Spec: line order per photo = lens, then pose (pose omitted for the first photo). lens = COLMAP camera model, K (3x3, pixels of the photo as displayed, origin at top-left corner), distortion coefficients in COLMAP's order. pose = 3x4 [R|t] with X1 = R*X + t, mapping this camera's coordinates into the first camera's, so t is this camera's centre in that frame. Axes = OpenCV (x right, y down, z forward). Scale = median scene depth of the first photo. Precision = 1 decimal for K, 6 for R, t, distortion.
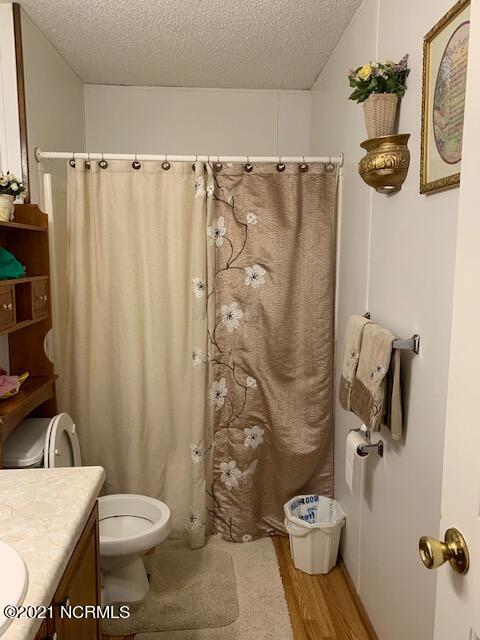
lens RADIAL K [[494.9, 0, 242.1], [0, 494.9, 316.2], [0, 0, 1]] dist [0.053333, -0.072635]
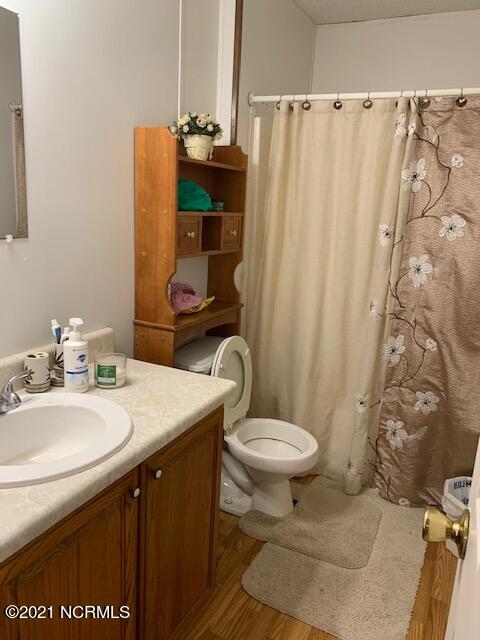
lens RADIAL K [[494.9, 0, 241.1], [0, 494.9, 316.2], [0, 0, 1]] dist [0.053333, -0.072635]
pose [[0.864283, 0.157693, -0.477649, 0.154733], [-0.114247, 0.986311, 0.118901, 0.013290], [0.489861, -0.048194, 0.870468, 0.026620]]
